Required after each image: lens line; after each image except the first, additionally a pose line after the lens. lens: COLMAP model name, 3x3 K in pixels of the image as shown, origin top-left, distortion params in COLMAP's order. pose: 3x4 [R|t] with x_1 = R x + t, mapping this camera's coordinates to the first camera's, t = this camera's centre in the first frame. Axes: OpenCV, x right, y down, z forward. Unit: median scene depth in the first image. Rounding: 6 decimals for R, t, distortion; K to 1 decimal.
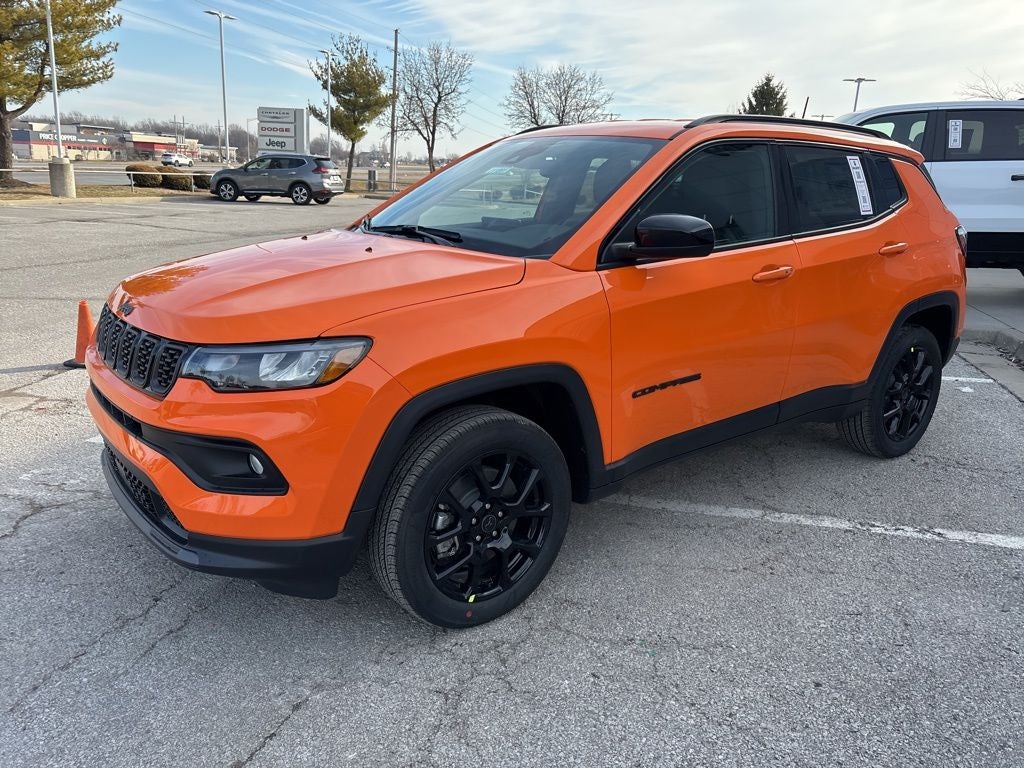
lens RADIAL K [[770.9, 0, 509.3], [0, 770.9, 377.4], [0, 0, 1]] dist [0.047313, -0.051376]
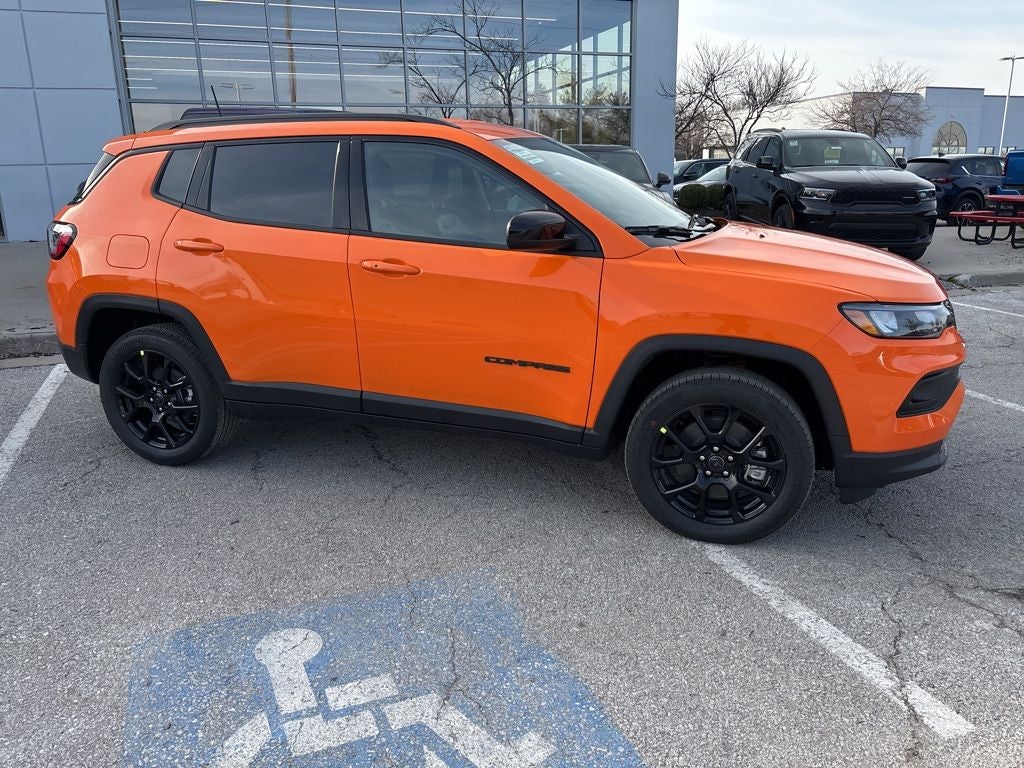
lens RADIAL K [[770.9, 0, 509.3], [0, 770.9, 377.4], [0, 0, 1]] dist [0.047313, -0.051376]
pose [[-0.569234, -0.237563, 0.787106, -0.065467], [0.198874, 0.889132, 0.412182, -0.035654], [-0.797761, 0.391163, -0.458879, 0.126401]]
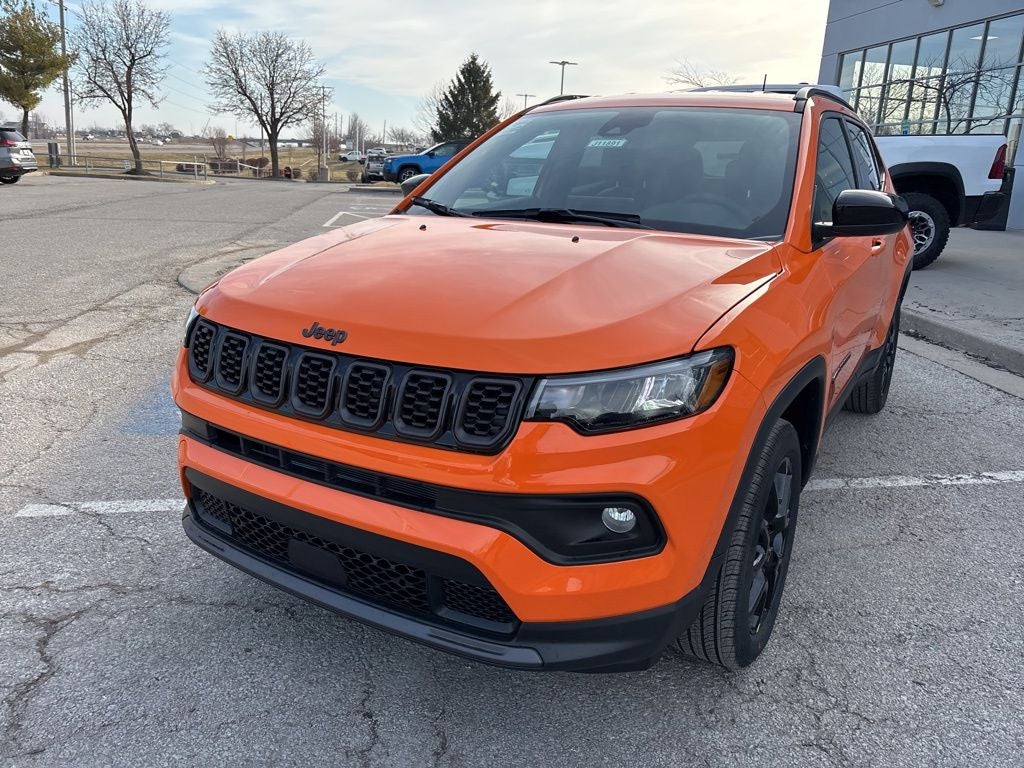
lens RADIAL K [[770.9, 0, 509.3], [0, 770.9, 377.4], [0, 0, 1]] dist [0.047313, -0.051376]
pose [[0.933269, -0.100147, 0.344935, -0.032235], [0.089961, 0.994907, 0.045457, -0.003632], [-0.347731, -0.011393, 0.937525, 0.014653]]
